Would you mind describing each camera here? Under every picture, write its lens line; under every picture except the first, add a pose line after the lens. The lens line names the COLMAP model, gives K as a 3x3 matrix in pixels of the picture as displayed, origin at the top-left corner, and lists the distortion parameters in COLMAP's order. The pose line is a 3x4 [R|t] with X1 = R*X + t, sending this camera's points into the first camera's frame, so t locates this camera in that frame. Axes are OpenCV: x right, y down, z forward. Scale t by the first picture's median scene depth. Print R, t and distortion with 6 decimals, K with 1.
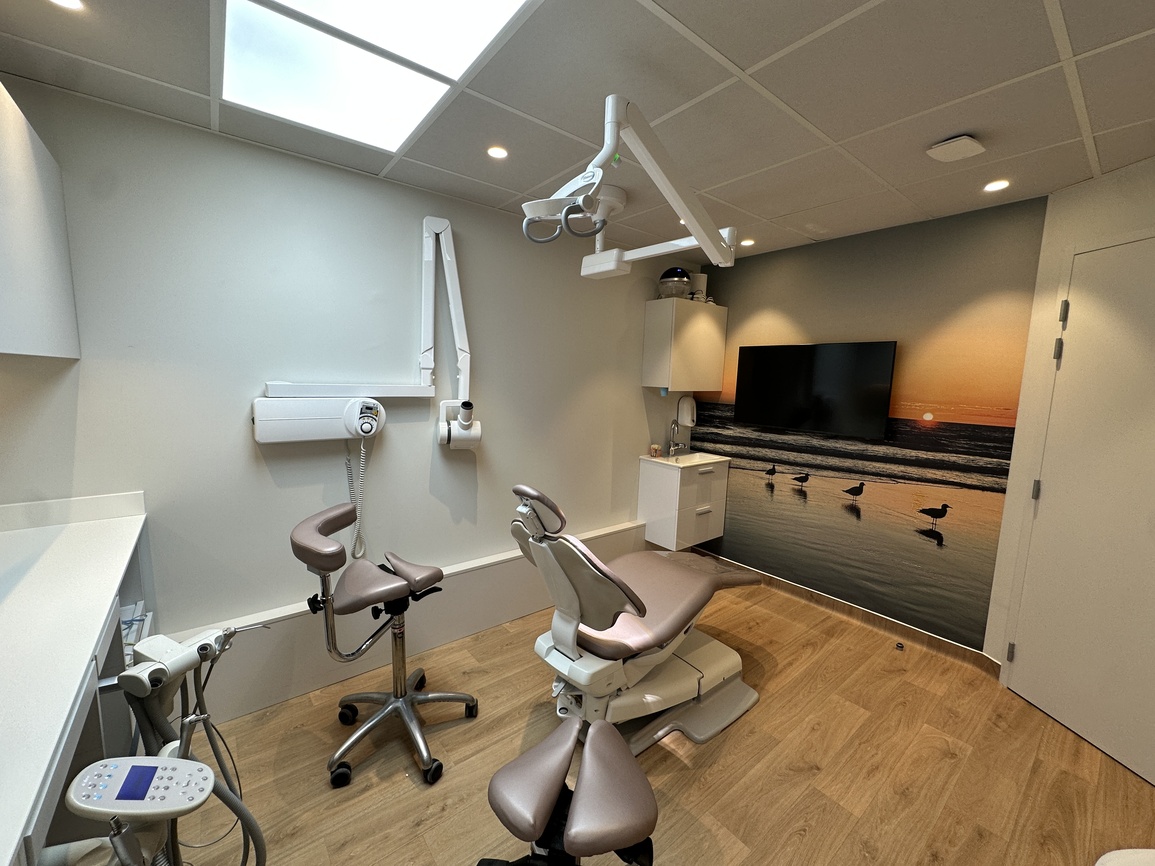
lens RADIAL K [[465.6, 0, 599.2], [0, 465.6, 384.3], [0, 0, 1]] dist [0.000793, -0.000052]
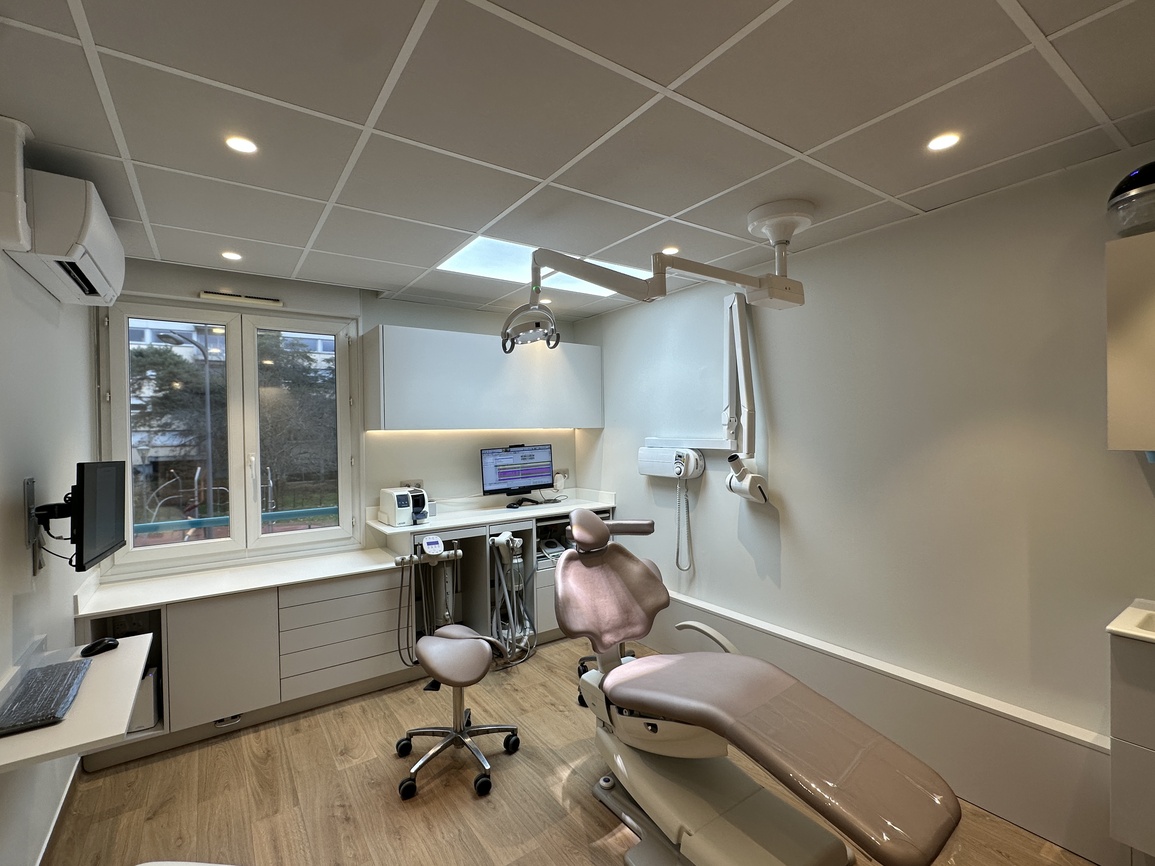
lens RADIAL K [[535.0, 0, 579.6], [0, 535.0, 430.5], [0, 0, 1]] dist [-0.005900, -0.000713]
pose [[-0.090451, -0.015322, -0.995783, 1.453478], [-0.006973, 0.999867, -0.014752, 0.003420], [0.995876, 0.005609, -0.090546, 1.212806]]
